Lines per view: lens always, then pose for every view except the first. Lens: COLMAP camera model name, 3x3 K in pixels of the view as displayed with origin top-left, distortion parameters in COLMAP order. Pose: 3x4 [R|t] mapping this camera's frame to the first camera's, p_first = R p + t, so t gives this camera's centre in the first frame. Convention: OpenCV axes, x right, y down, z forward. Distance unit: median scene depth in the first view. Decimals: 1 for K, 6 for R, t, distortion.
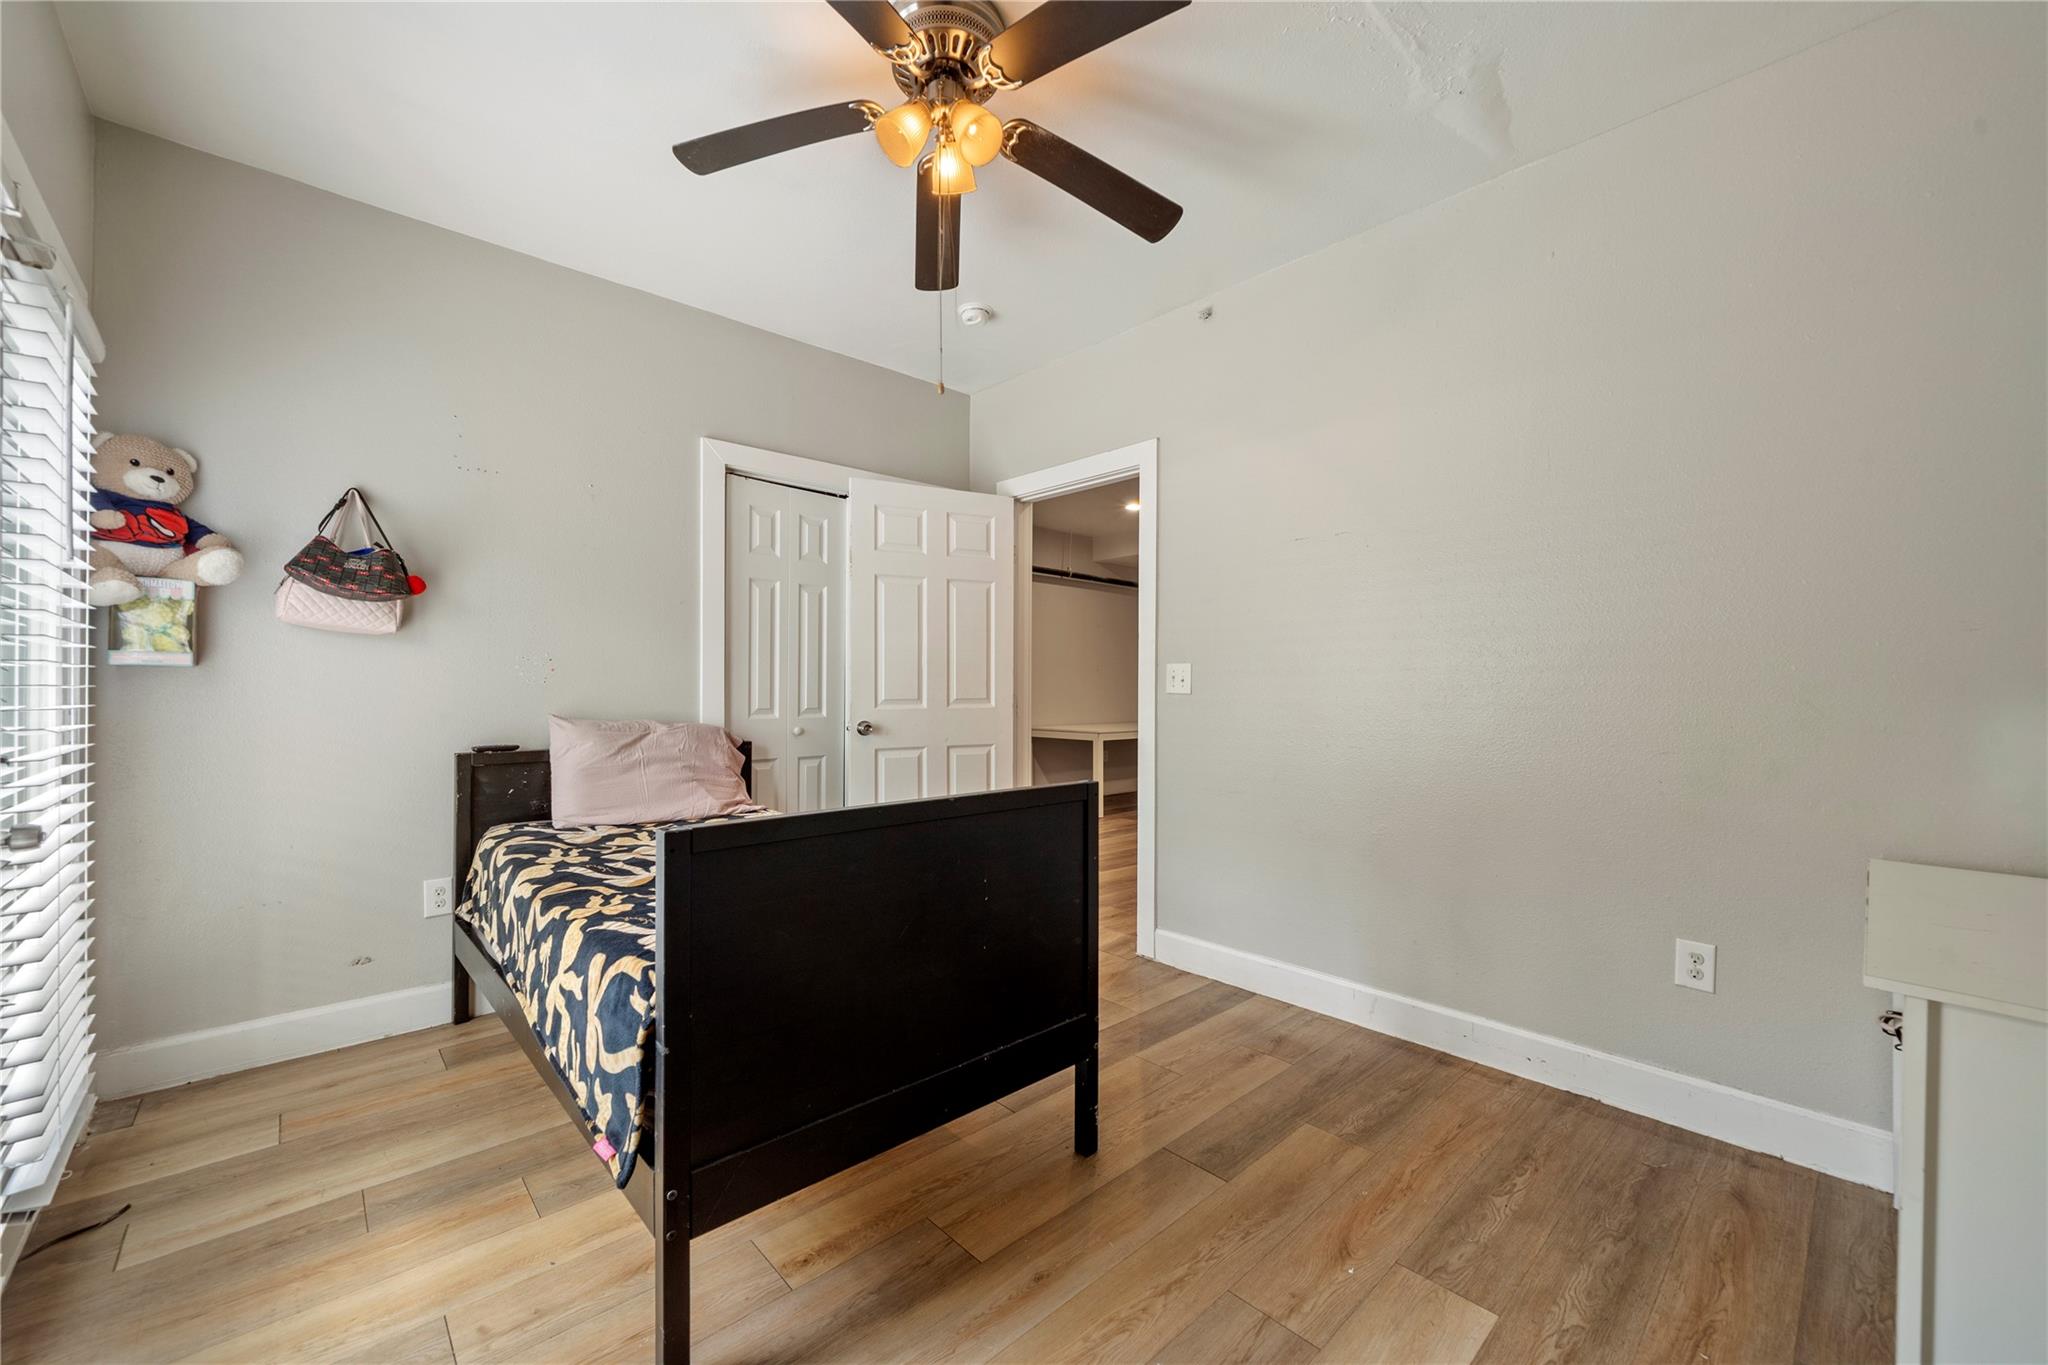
lens RADIAL K [[785.4, 0, 1034.1], [0, 785.4, 679.8], [0, 0, 1]] dist [-0.000272, 0.000042]
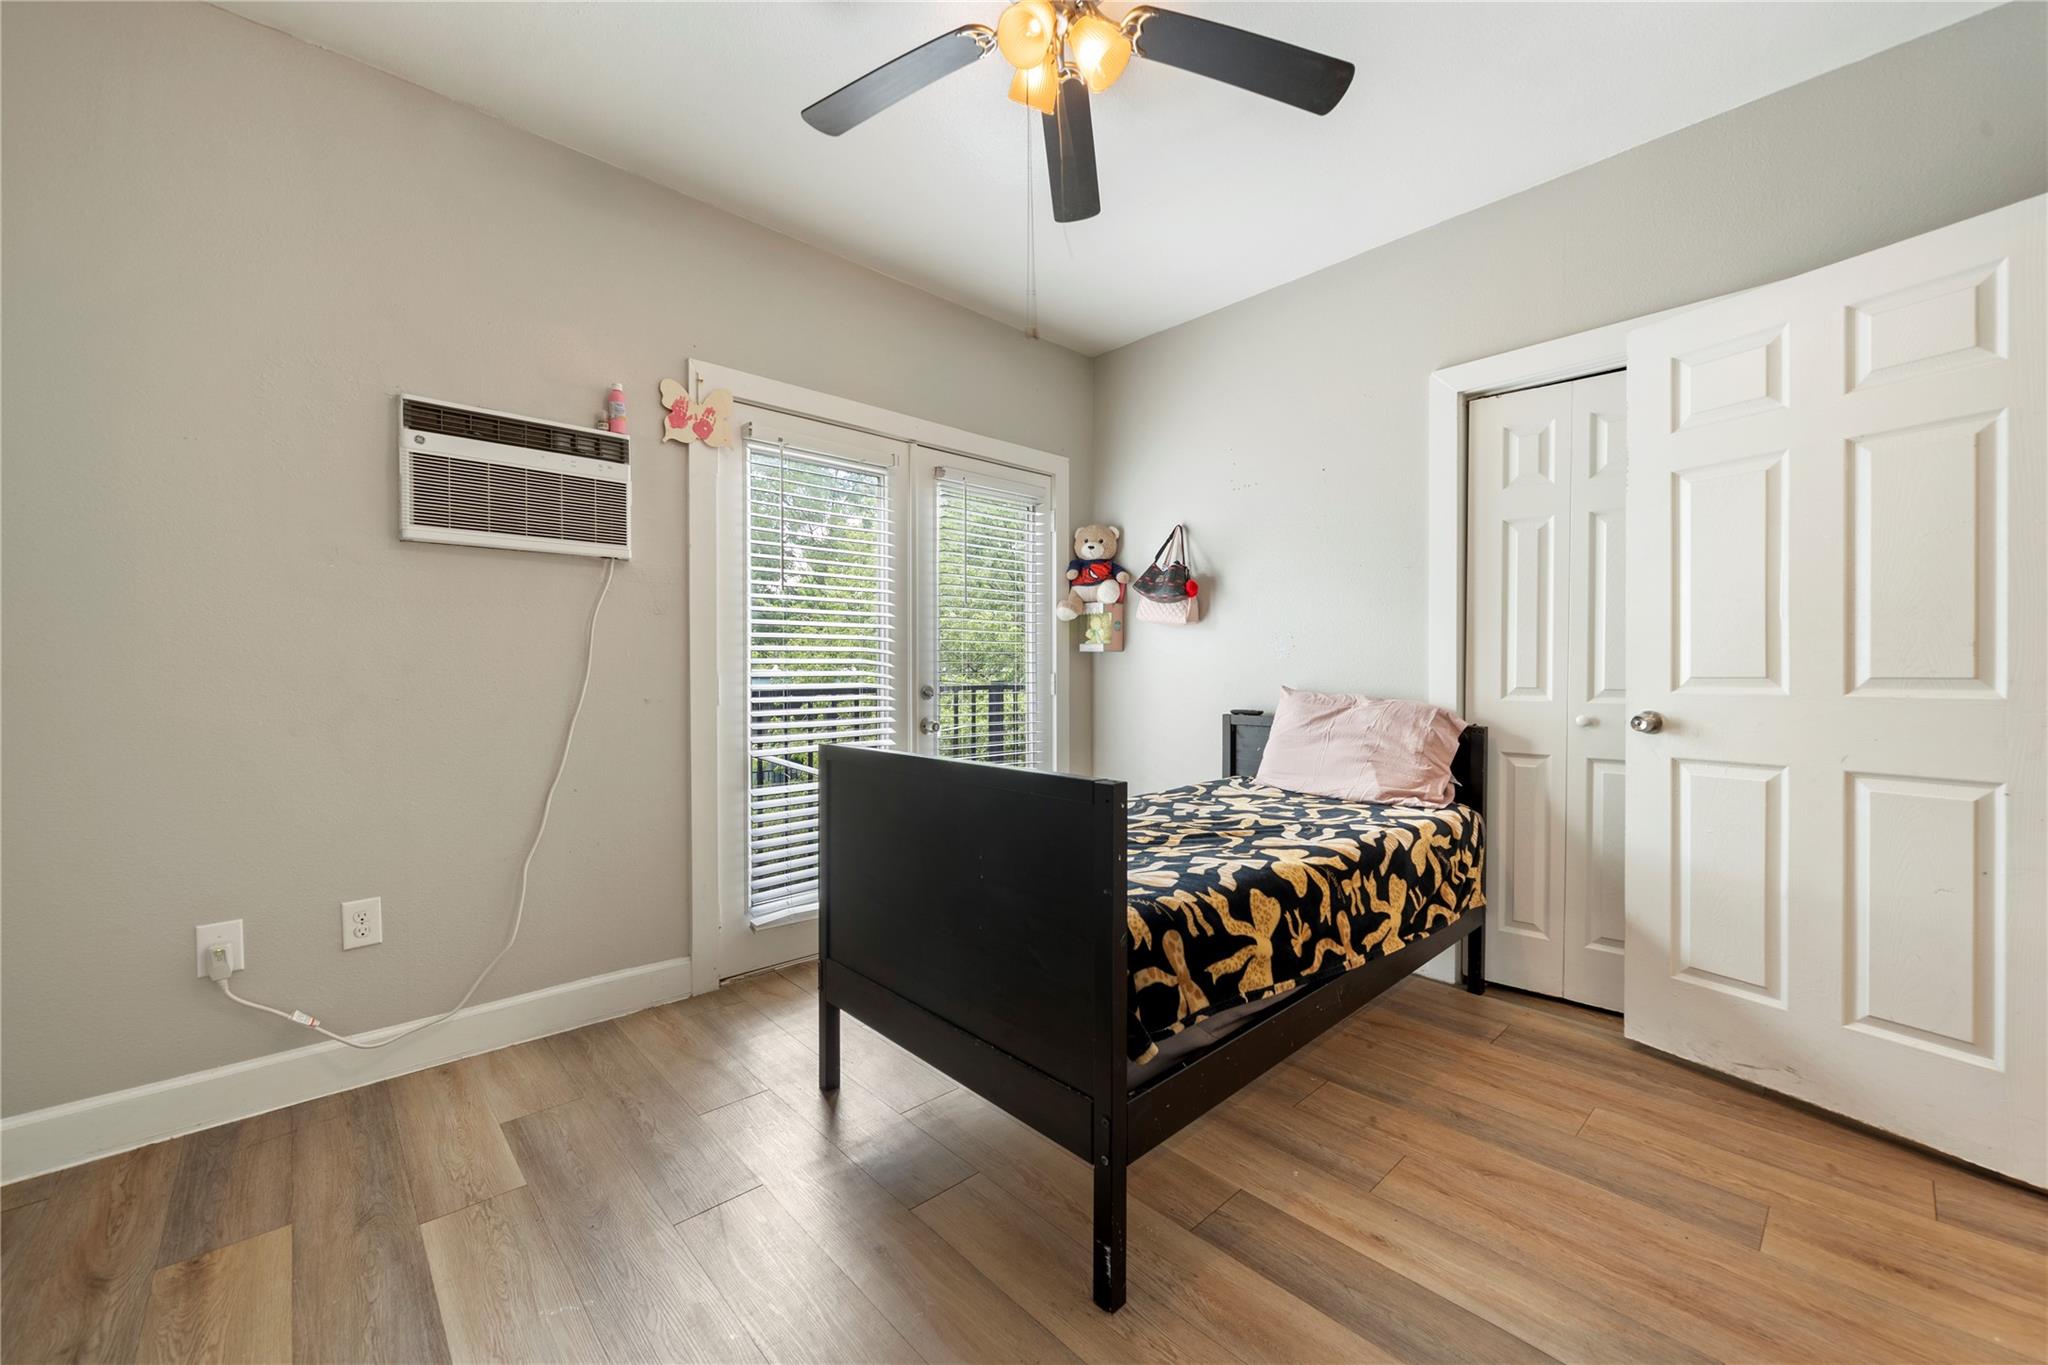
lens RADIAL K [[785.4, 0, 1034.1], [0, 785.4, 679.8], [0, 0, 1]] dist [-0.000272, 0.000042]
pose [[0.014388, 0.012140, -0.999823, 0.493362], [0.011113, 0.999863, 0.012301, 0.017259], [0.999835, -0.011288, 0.014251, 0.603566]]
